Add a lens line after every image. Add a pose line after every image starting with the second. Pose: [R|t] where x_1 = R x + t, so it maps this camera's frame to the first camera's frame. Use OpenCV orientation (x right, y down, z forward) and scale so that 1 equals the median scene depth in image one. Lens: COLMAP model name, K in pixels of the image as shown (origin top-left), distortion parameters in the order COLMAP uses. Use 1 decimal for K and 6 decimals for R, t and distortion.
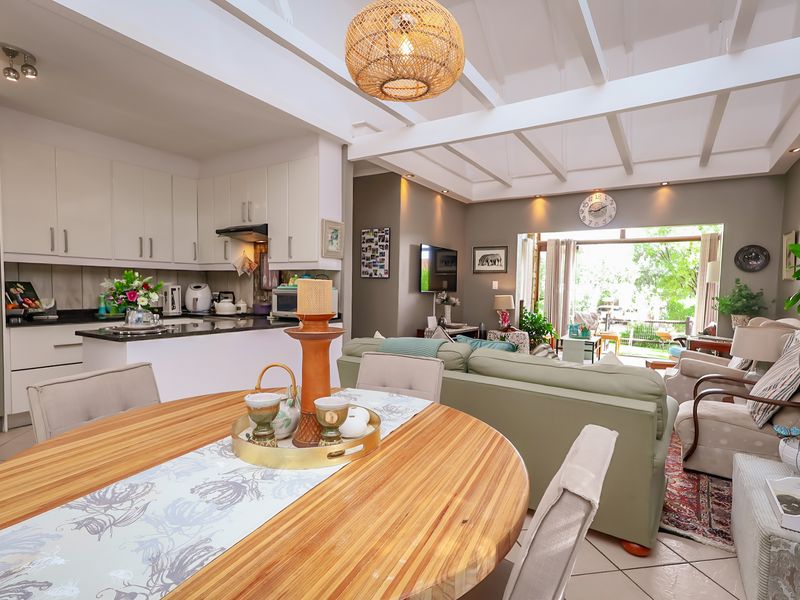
lens RADIAL K [[429.0, 0, 393.8], [0, 429.0, 309.1], [0, 0, 1]] dist [0.015654, 0.001631]
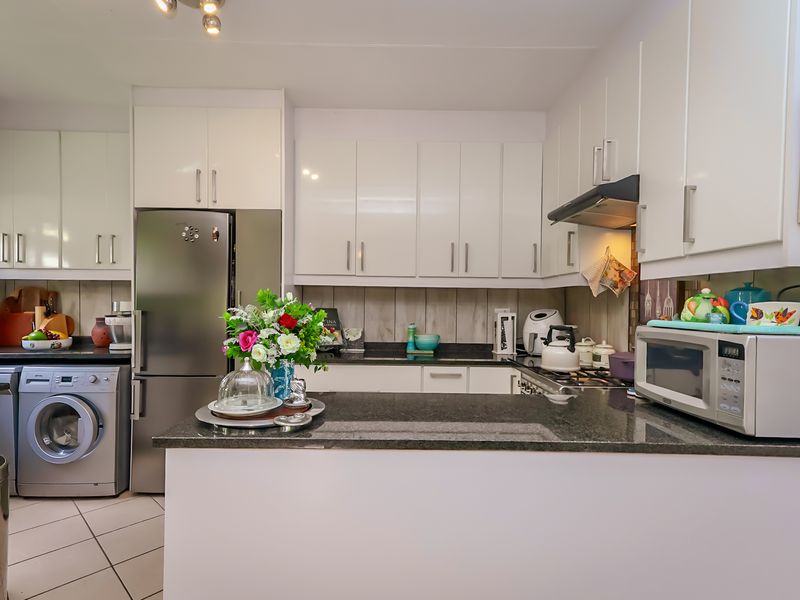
lens RADIAL K [[429.0, 0, 393.8], [0, 429.0, 309.1], [0, 0, 1]] dist [0.015654, 0.001631]
pose [[0.560292, 0.004456, -0.828283, -0.059422], [-0.047663, 0.998502, -0.026870, -0.032736], [0.826923, 0.054534, 0.559665, 0.464190]]
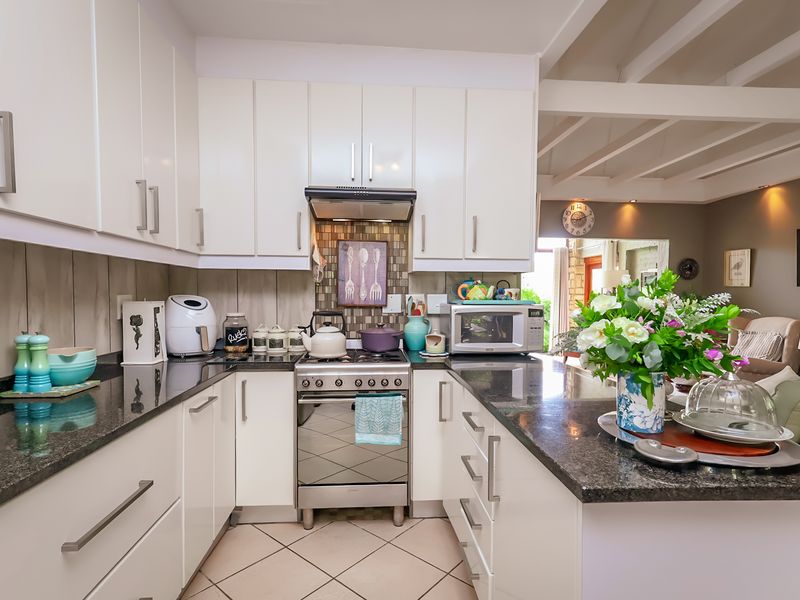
lens RADIAL K [[429.0, 0, 393.8], [0, 429.0, 309.1], [0, 0, 1]] dist [0.015654, 0.001631]
pose [[0.800084, -0.034147, 0.598915, -0.549923], [0.038662, 0.999238, 0.005324, -0.037821], [-0.598640, 0.018895, 0.800795, 0.469222]]
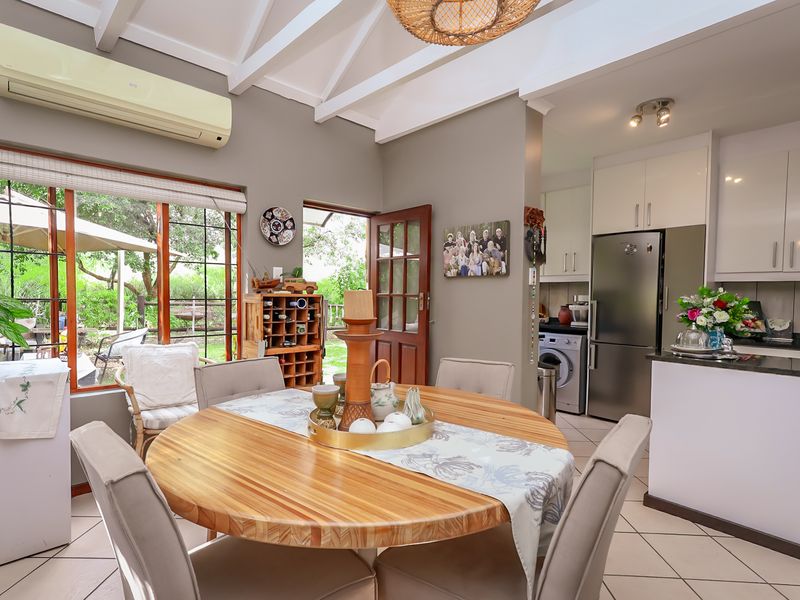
lens RADIAL K [[429.0, 0, 393.8], [0, 429.0, 309.1], [0, 0, 1]] dist [0.015654, 0.001631]
pose [[-0.240101, 0.014040, -0.970646, 0.225009], [-0.068357, 0.997169, 0.031333, -0.014243], [0.968338, 0.073873, -0.238462, 0.328039]]
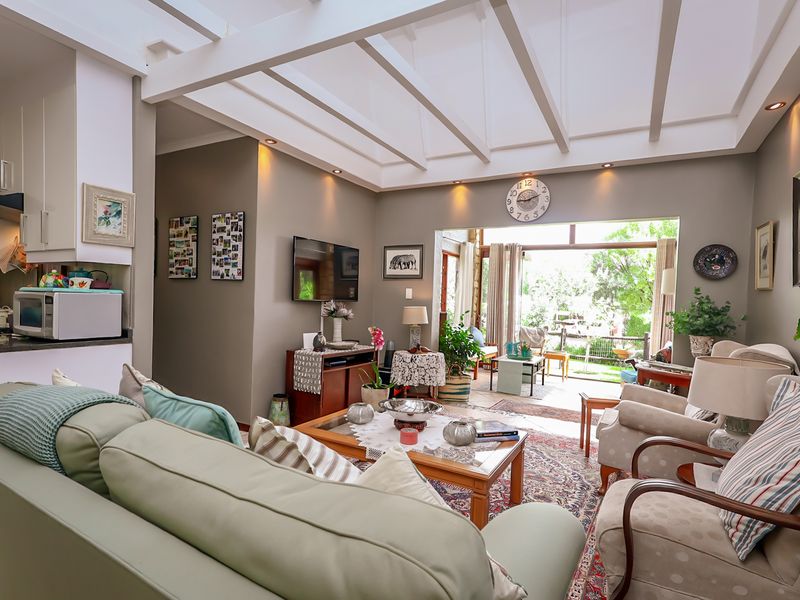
lens RADIAL K [[429.0, 0, 393.8], [0, 429.0, 309.1], [0, 0, 1]] dist [0.015654, 0.001631]
pose [[0.998215, 0.012465, 0.058404, 0.198580], [-0.010954, 0.999599, -0.026109, -0.007201], [-0.058706, 0.025423, 0.997952, 0.251209]]
